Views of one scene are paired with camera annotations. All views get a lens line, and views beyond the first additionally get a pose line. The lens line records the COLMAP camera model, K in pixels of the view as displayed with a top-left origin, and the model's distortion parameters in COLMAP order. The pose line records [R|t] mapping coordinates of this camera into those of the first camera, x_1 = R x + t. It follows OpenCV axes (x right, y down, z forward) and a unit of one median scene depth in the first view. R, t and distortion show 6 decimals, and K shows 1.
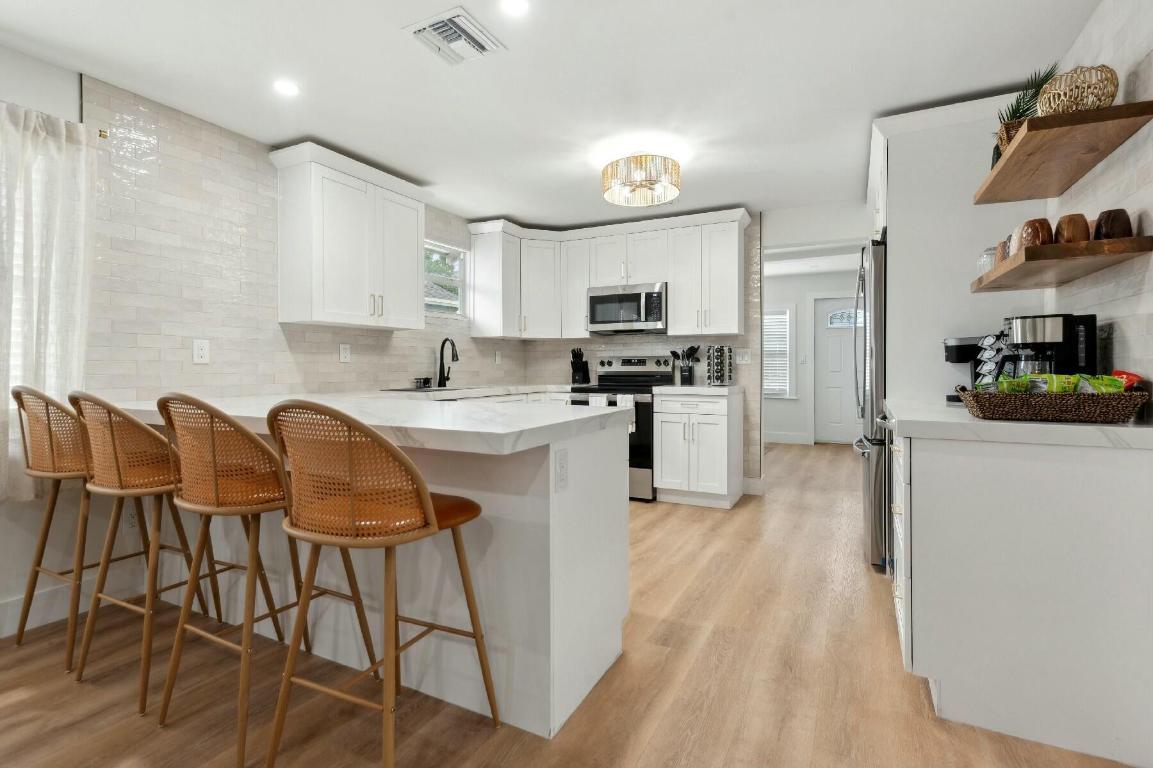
lens RADIAL K [[540.3, 0, 578.9], [0, 540.3, 362.2], [0, 0, 1]] dist [-0.001878, -0.000228]
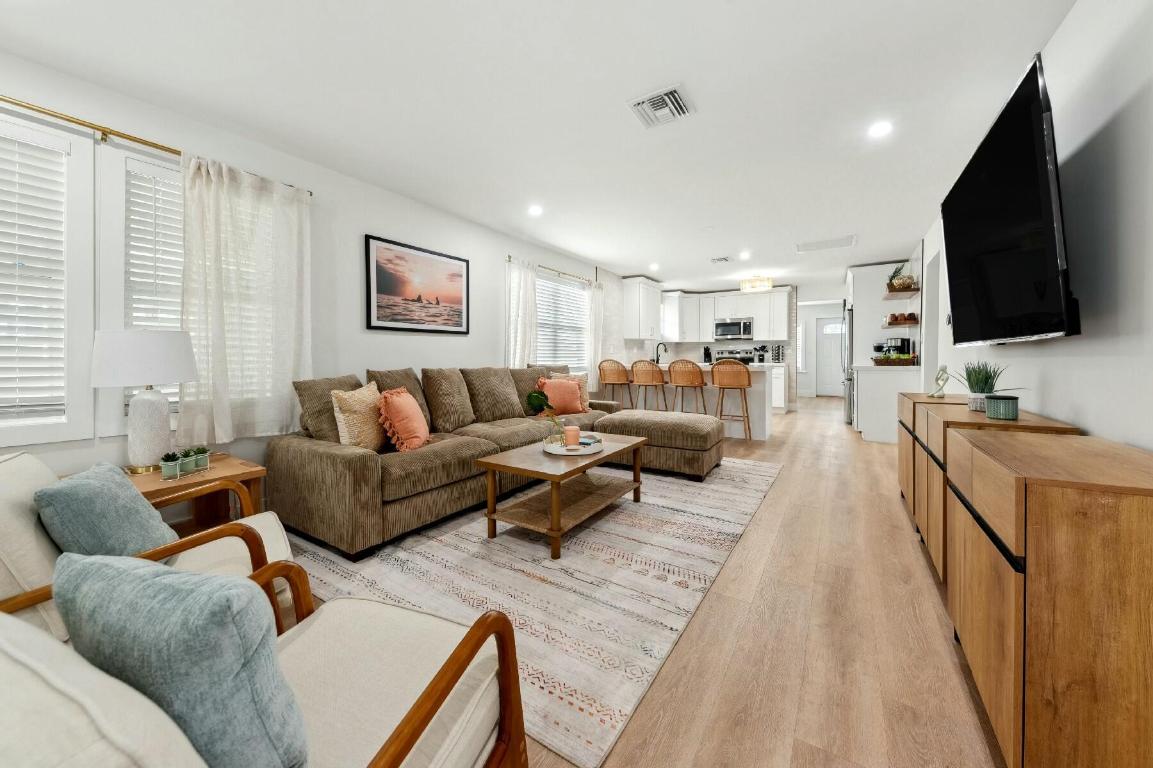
lens RADIAL K [[405.7, 0, 574.5], [0, 405.7, 358.8], [0, 0, 1]] dist [0.000342, 0.000000]
pose [[0.995008, -0.003625, -0.099734, -0.440685], [0.004737, 0.999929, 0.010920, 0.004812], [0.099687, -0.011338, 0.994954, -0.829894]]
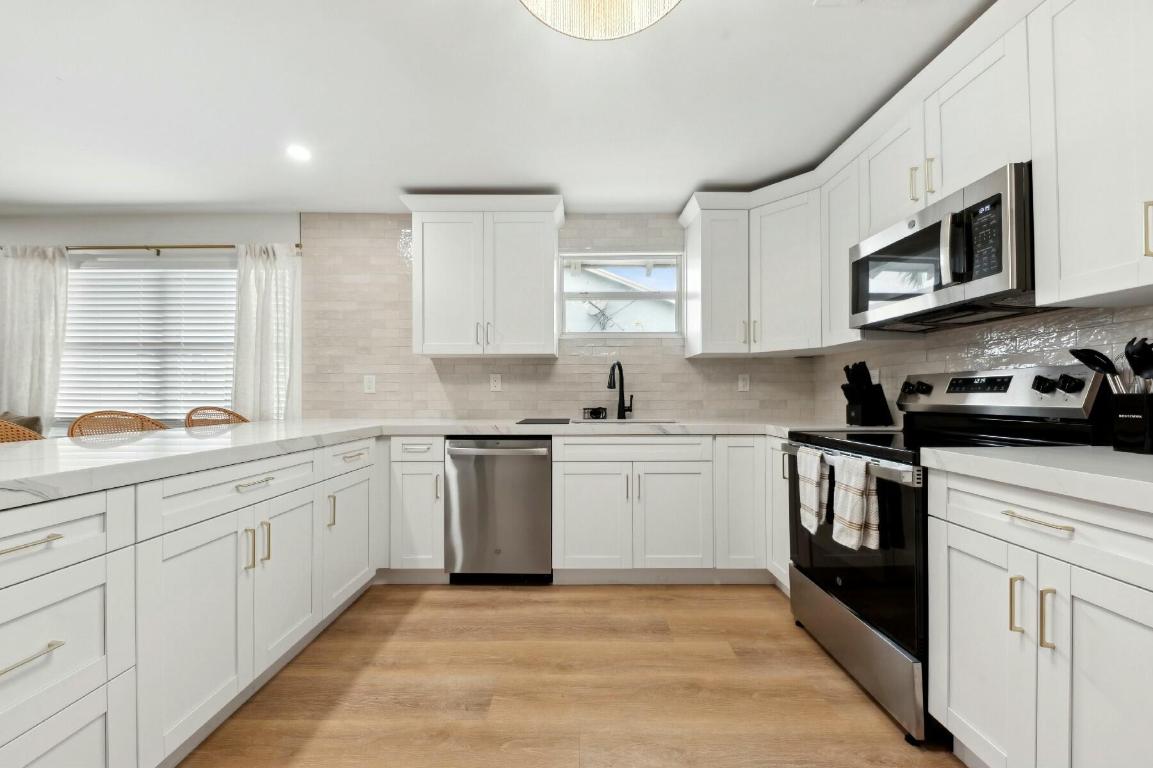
lens RADIAL K [[394.8, 0, 576.7], [0, 394.8, 392.4], [0, 0, 1]] dist [-0.000017, -0.000021]
pose [[0.459510, -0.006562, -0.888148, 0.269646], [0.008328, 0.999961, -0.003079, 0.005280], [0.888133, -0.005982, 0.459547, 0.646508]]
